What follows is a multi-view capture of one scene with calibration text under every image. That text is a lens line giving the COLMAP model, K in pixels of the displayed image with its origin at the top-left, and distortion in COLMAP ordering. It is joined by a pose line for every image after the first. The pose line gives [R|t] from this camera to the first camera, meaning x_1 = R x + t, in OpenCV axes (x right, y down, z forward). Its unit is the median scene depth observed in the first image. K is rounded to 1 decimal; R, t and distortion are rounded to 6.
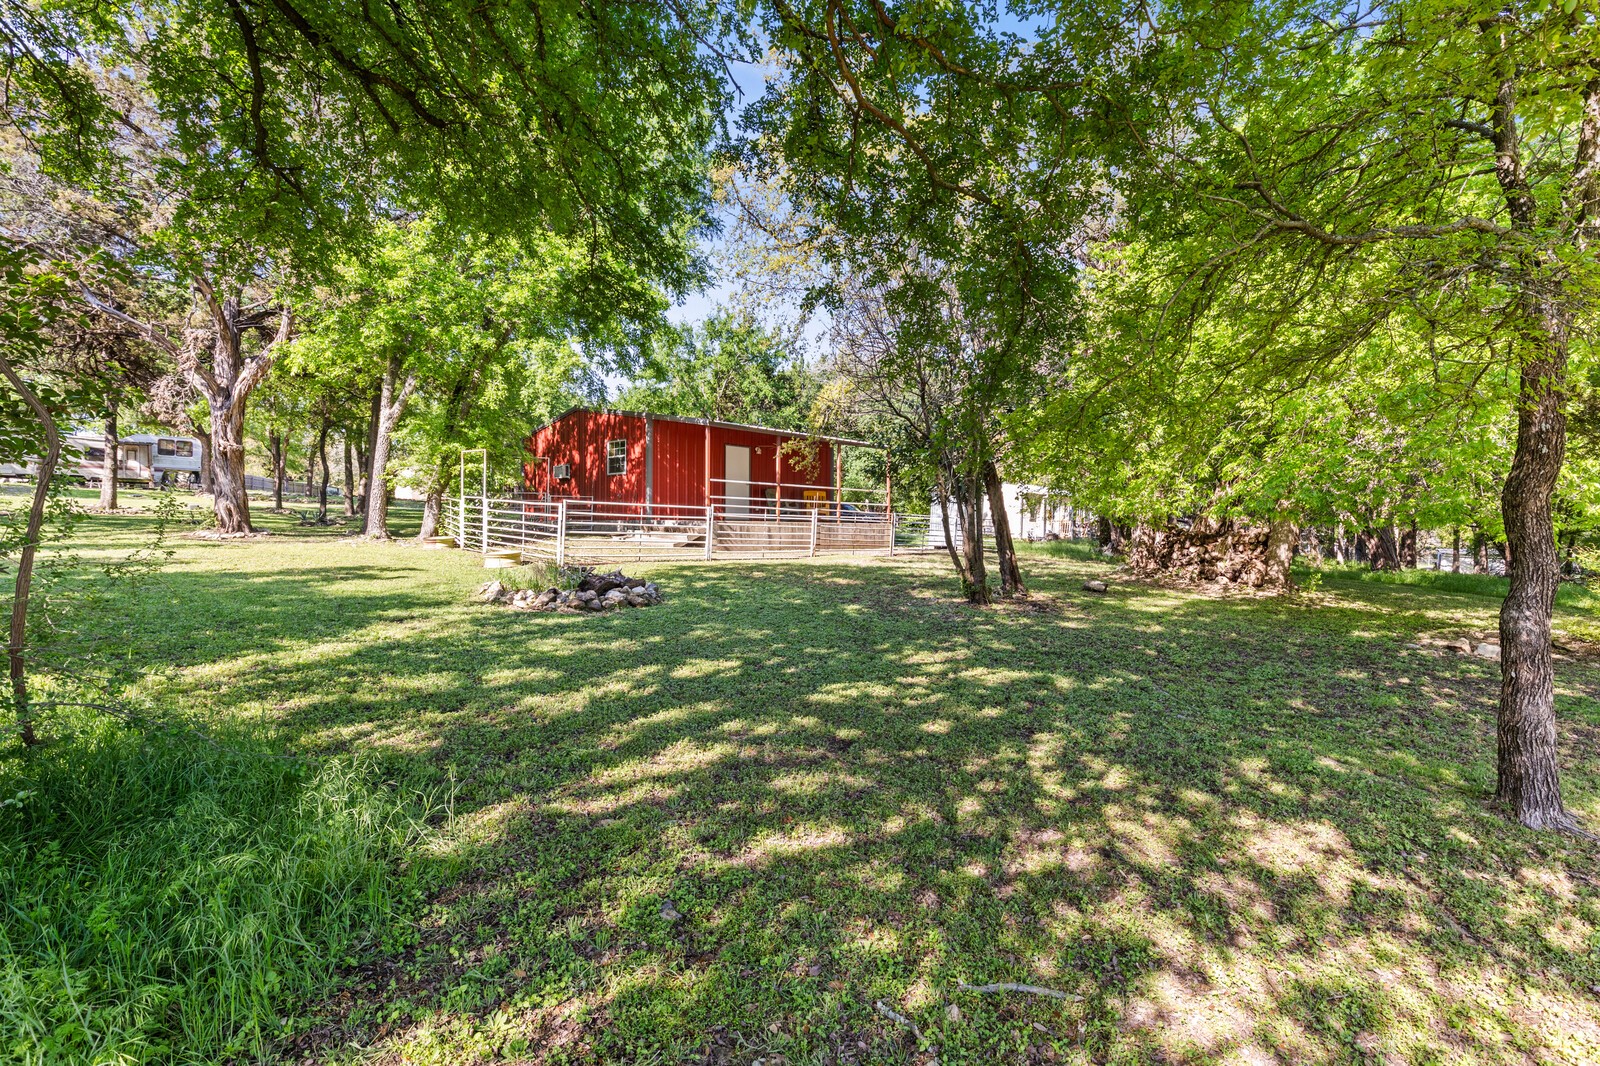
lens RADIAL K [[742.2, 0, 803.4], [0, 742.2, 519.1], [0, 0, 1]] dist [0.010696, -0.001585]
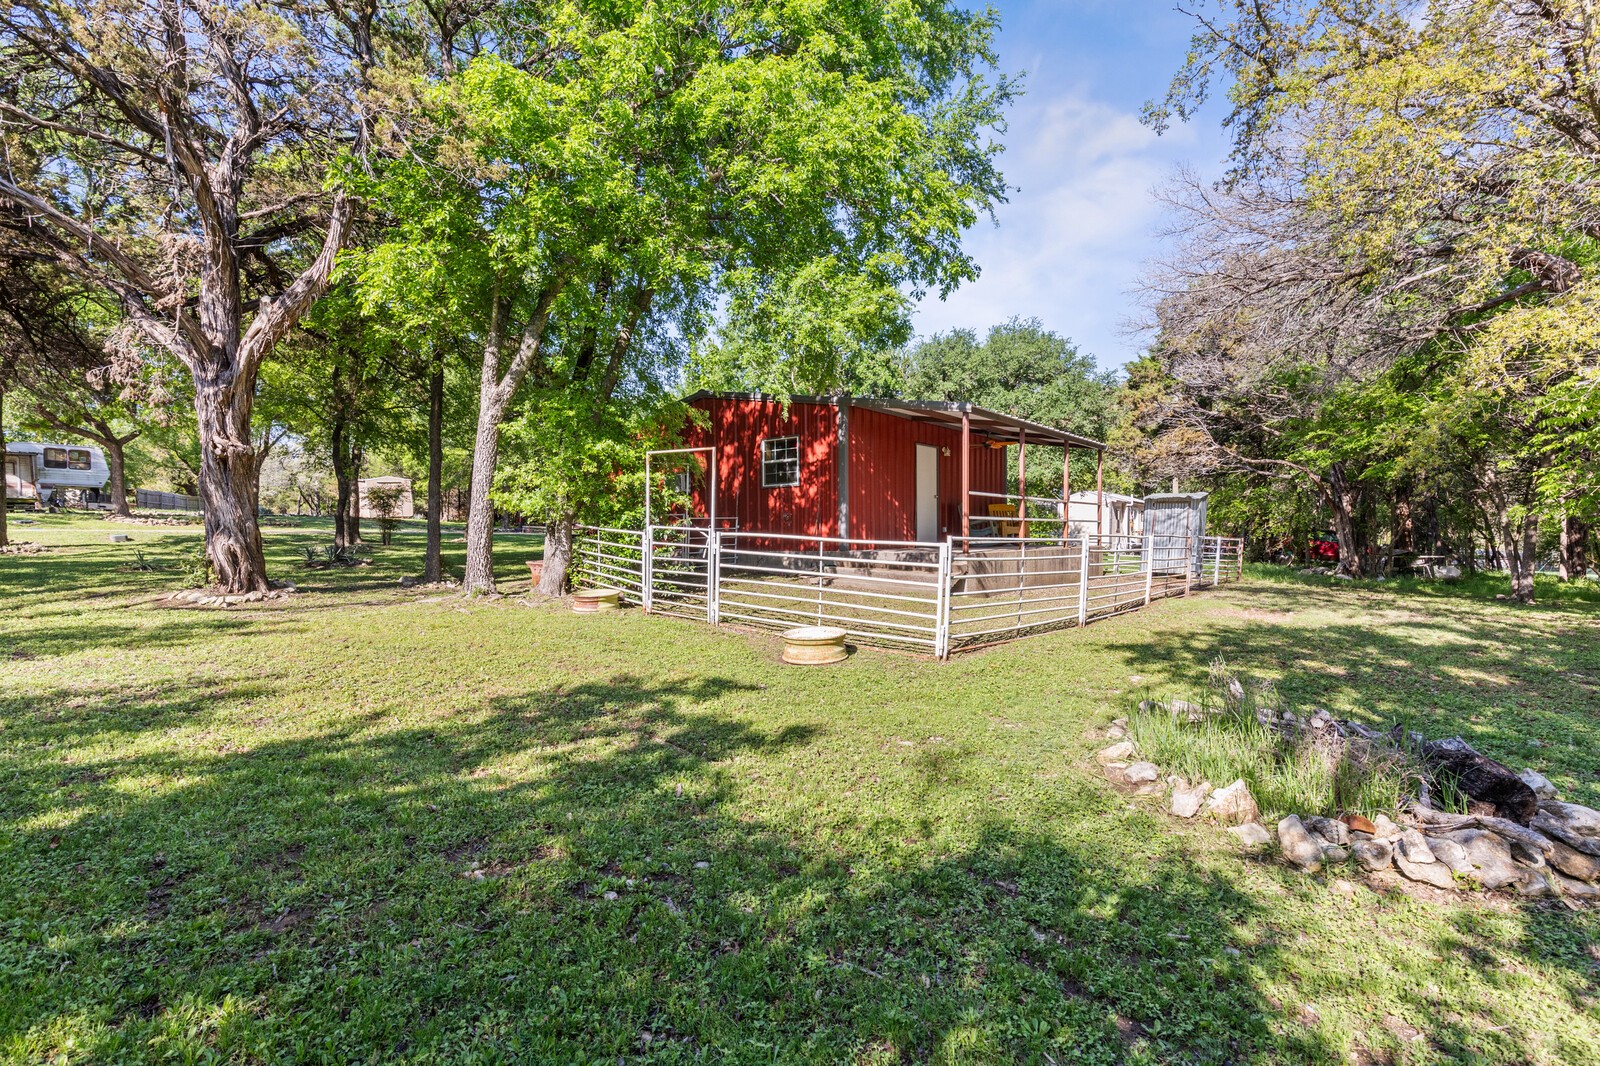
lens RADIAL K [[742.2, 0, 796.6], [0, 742.2, 538.9], [0, 0, 1]] dist [0.010696, -0.001585]
pose [[0.996034, -0.019061, 0.086907, -0.360950], [0.017614, 0.999694, 0.017377, -0.026193], [-0.087212, -0.015777, 0.996065, 0.355827]]
